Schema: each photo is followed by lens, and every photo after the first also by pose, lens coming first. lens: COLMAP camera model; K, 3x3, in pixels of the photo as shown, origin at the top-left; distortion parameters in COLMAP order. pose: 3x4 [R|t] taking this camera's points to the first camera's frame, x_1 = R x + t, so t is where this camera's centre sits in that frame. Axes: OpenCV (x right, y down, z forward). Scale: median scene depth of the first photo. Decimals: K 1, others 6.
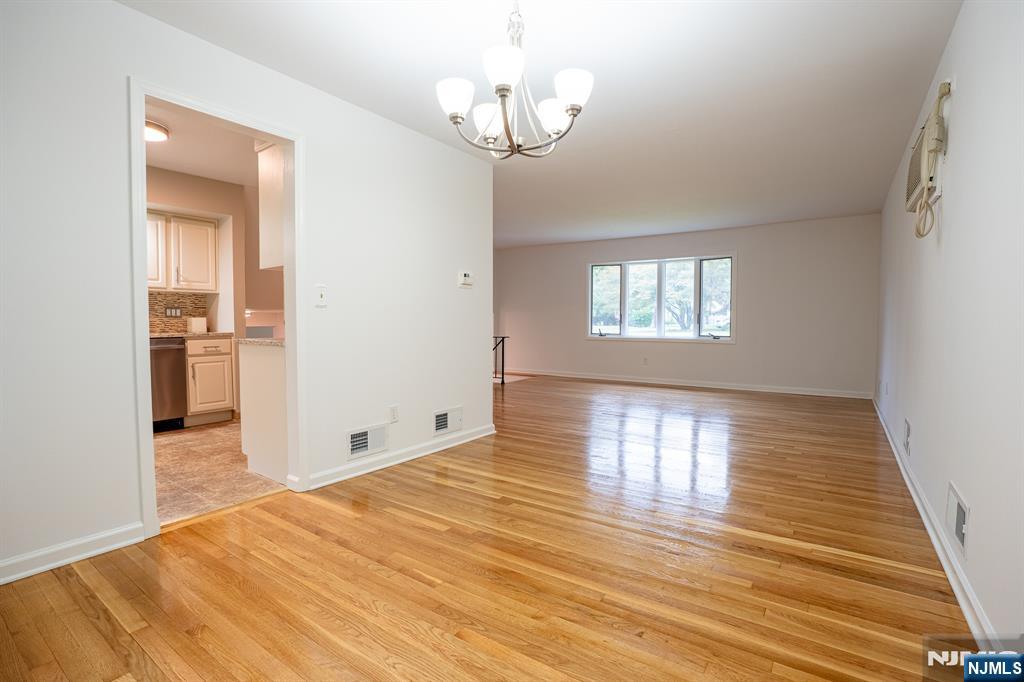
lens RADIAL K [[476.5, 0, 494.3], [0, 476.5, 345.0], [0, 0, 1]] dist [-0.067268, 0.026078]
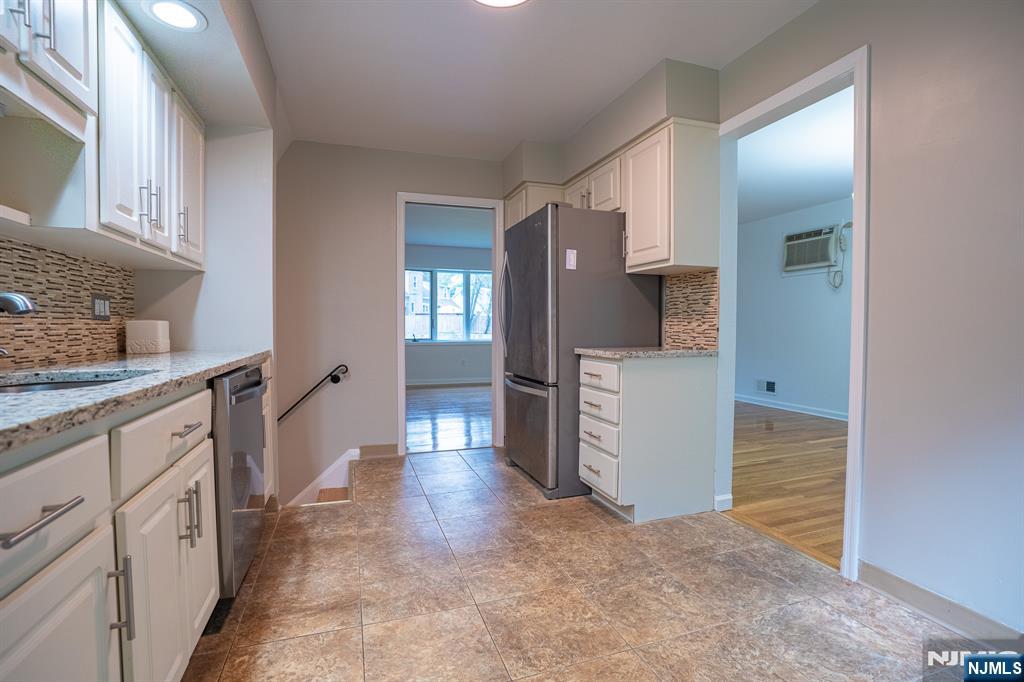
lens RADIAL K [[476.9, 0, 510.2], [0, 476.9, 343.3], [0, 0, 1]] dist [-0.069705, 0.026009]
pose [[0.580461, -0.031777, 0.813668, -0.859500], [0.042952, 0.999042, 0.008375, -0.027154], [-0.813154, 0.030087, 0.581270, 0.485635]]
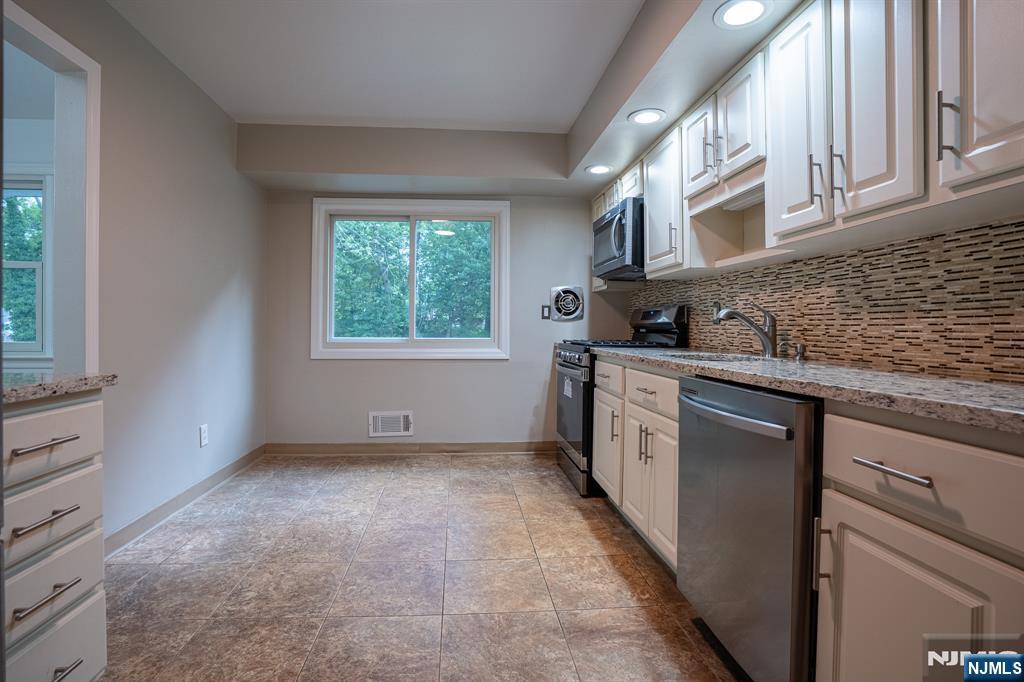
lens RADIAL K [[479.6, 0, 512.2], [0, 479.6, 330.0], [0, 0, 1]] dist [-0.054328, 0.000575]
pose [[-0.741417, -0.005589, -0.671022, -0.376078], [-0.042680, 0.998334, 0.038841, -0.050811], [0.669686, 0.057436, -0.740420, 1.019452]]
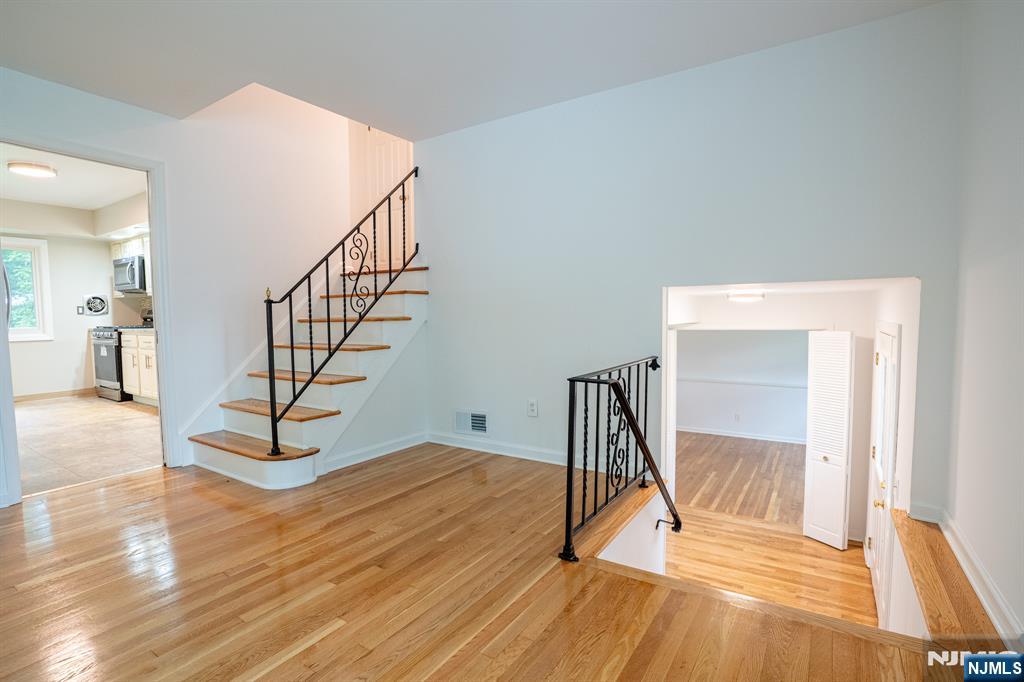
lens RADIAL K [[476.9, 0, 510.2], [0, 476.9, 343.3], [0, 0, 1]] dist [-0.069705, 0.026009]
pose [[0.062729, 0.060197, -0.996214, 0.412908], [-0.037579, 0.997614, 0.057915, -0.080272], [0.997323, 0.033804, 0.064841, 1.589758]]
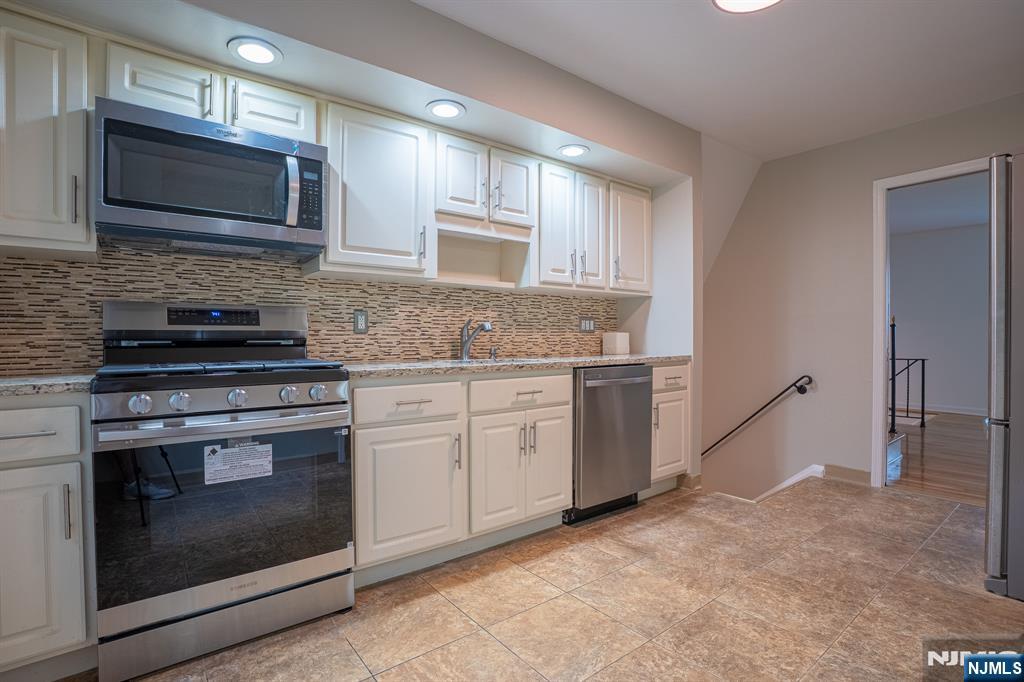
lens RADIAL K [[487.7, 0, 500.6], [0, 487.7, 345.3], [0, 0, 1]] dist [-0.077853, 0.027065]
pose [[0.953951, -0.001678, -0.299959, -0.630580], [-0.008478, 0.999434, -0.032554, -0.016739], [0.299844, 0.033598, 0.953397, 0.290462]]
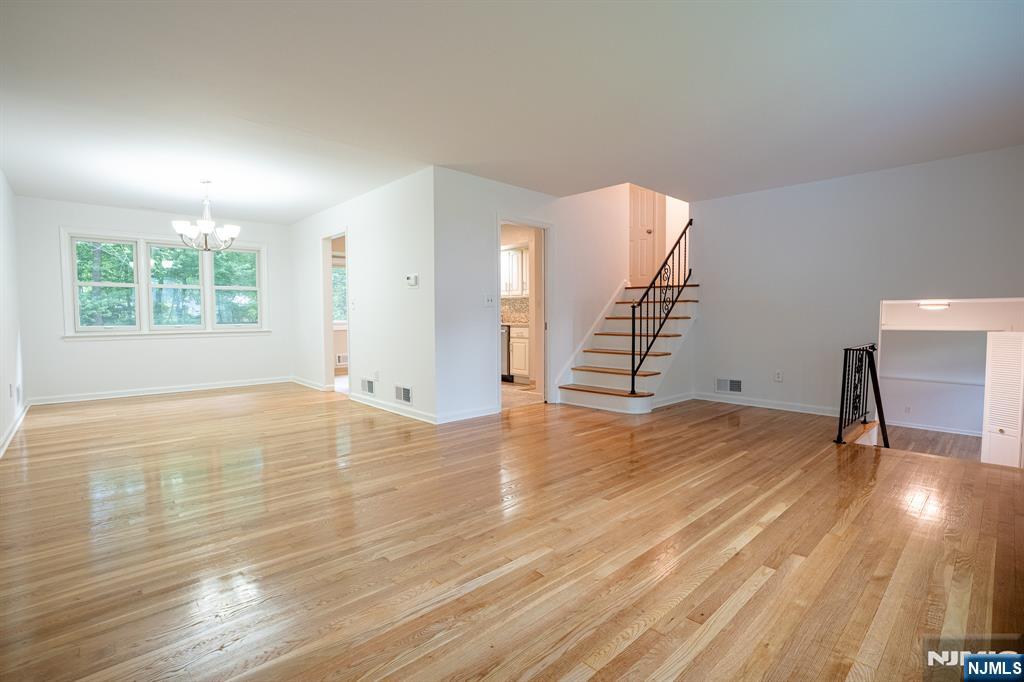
lens RADIAL K [[476.9, 0, 510.2], [0, 476.9, 343.3], [0, 0, 1]] dist [-0.069705, 0.026009]
pose [[-0.173212, 0.057721, -0.983192, 0.904125], [-0.046915, 0.996664, 0.066778, -0.063071], [0.983766, 0.057693, -0.169926, 1.226290]]
